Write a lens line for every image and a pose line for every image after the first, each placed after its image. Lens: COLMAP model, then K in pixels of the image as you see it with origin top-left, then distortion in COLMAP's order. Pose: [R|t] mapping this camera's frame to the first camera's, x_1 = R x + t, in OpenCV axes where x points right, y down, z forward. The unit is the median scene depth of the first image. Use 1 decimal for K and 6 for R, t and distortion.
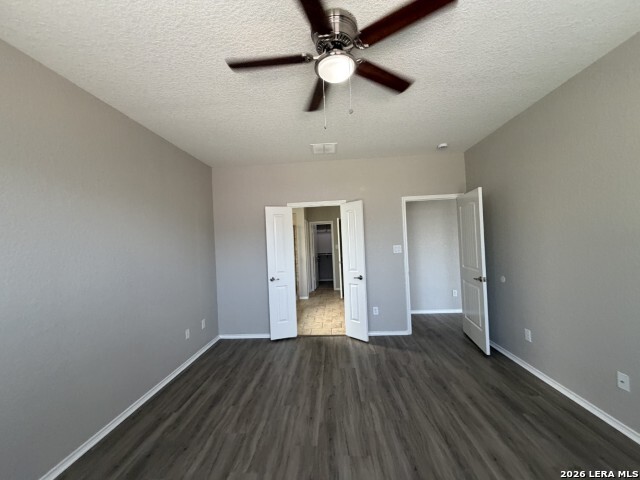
lens RADIAL K [[255.5, 0, 322.1], [0, 255.5, 240.9], [0, 0, 1]] dist [-0.000182, 0.000328]
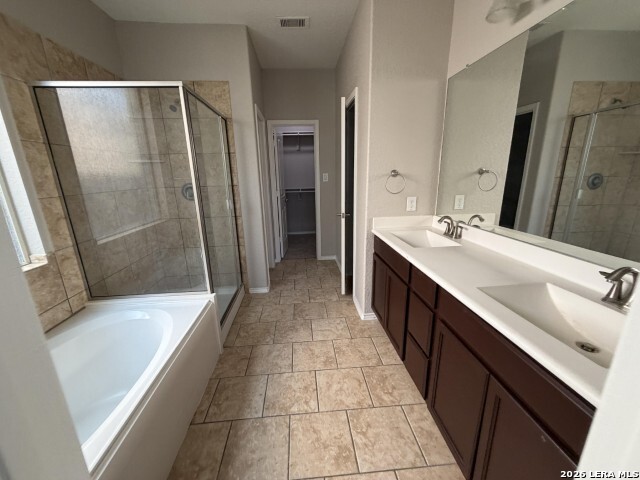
lens RADIAL K [[255.5, 0, 322.2], [0, 255.5, 237.1], [0, 0, 1]] dist [-0.000182, 0.000328]
pose [[0.990701, -0.011802, 0.135546, -0.018466], [-0.022249, 0.968769, 0.246964, 0.014329], [-0.134228, -0.247683, 0.959498, 0.524914]]
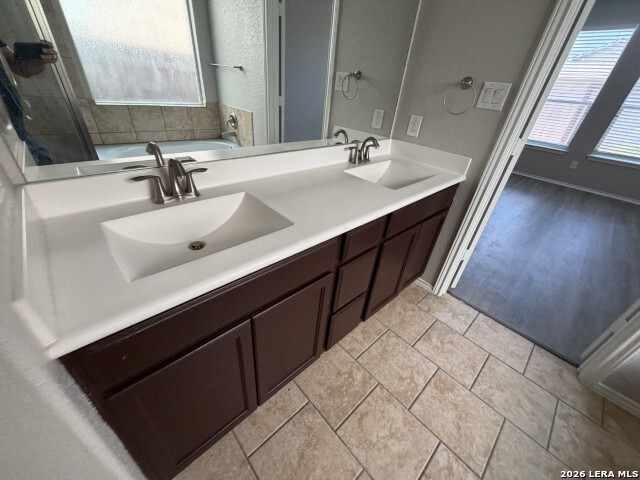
lens RADIAL K [[255.5, 0, 317.9], [0, 255.5, 237.7], [0, 0, 1]] dist [-0.000182, 0.000328]
pose [[-0.705825, -0.388849, 0.592121, 0.012107], [-0.057944, 0.864764, 0.498824, 0.022955], [-0.706012, 0.317773, -0.632904, 0.782252]]
